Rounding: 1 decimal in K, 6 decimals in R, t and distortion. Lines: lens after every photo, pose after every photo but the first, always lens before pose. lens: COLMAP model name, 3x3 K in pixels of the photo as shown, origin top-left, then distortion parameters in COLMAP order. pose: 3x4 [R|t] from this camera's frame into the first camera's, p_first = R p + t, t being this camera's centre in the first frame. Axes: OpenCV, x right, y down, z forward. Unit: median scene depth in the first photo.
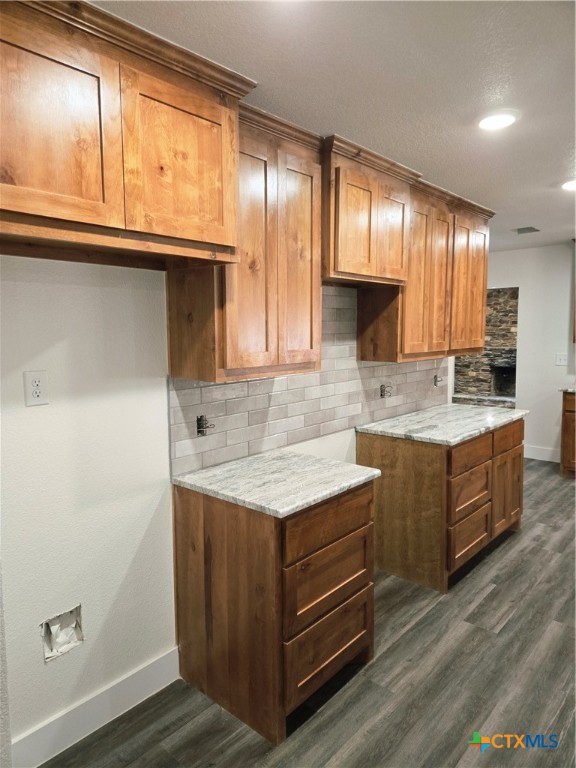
lens RADIAL K [[510.1, 0, 289.4], [0, 510.1, 370.4], [0, 0, 1]] dist [0.049024, -0.029719]
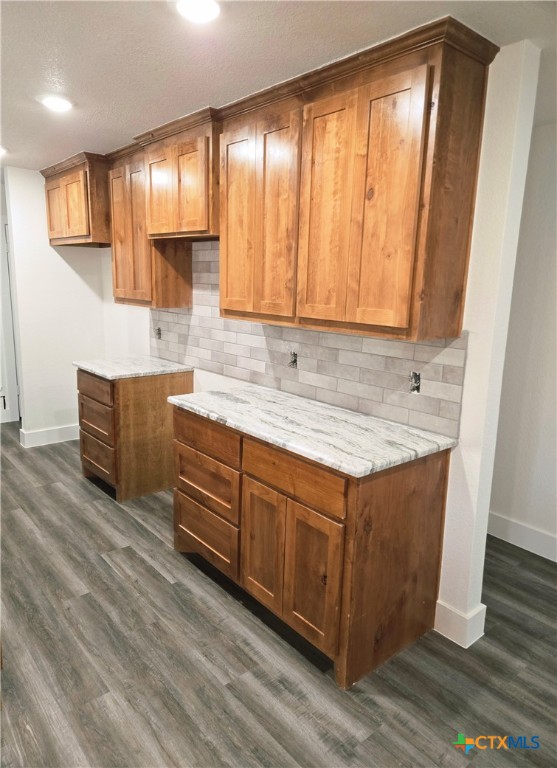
lens RADIAL K [[519.1, 0, 276.0], [0, 519.1, 378.4], [0, 0, 1]] dist [0.033310, 0.000593]
pose [[-0.142997, 0.186523, -0.971988, 1.243076], [-0.113428, 0.972522, 0.203313, -0.120670], [0.983202, 0.139324, -0.117910, 1.317178]]
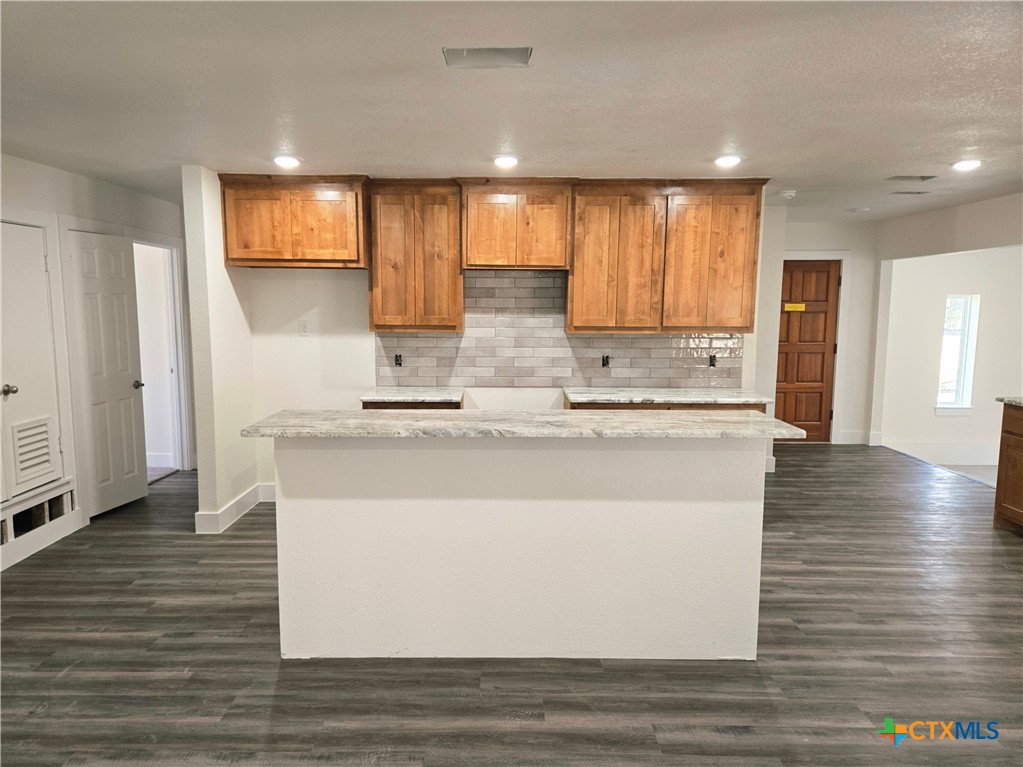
lens RADIAL K [[692.9, 0, 511.5], [0, 692.9, 383.5], [0, 0, 1]] dist [0.027623, -0.002597]
pose [[0.664015, 0.094730, -0.741694, 1.434388], [-0.073412, 0.995409, 0.061412, 0.013401], [0.744106, 0.013671, 0.667921, -0.196666]]
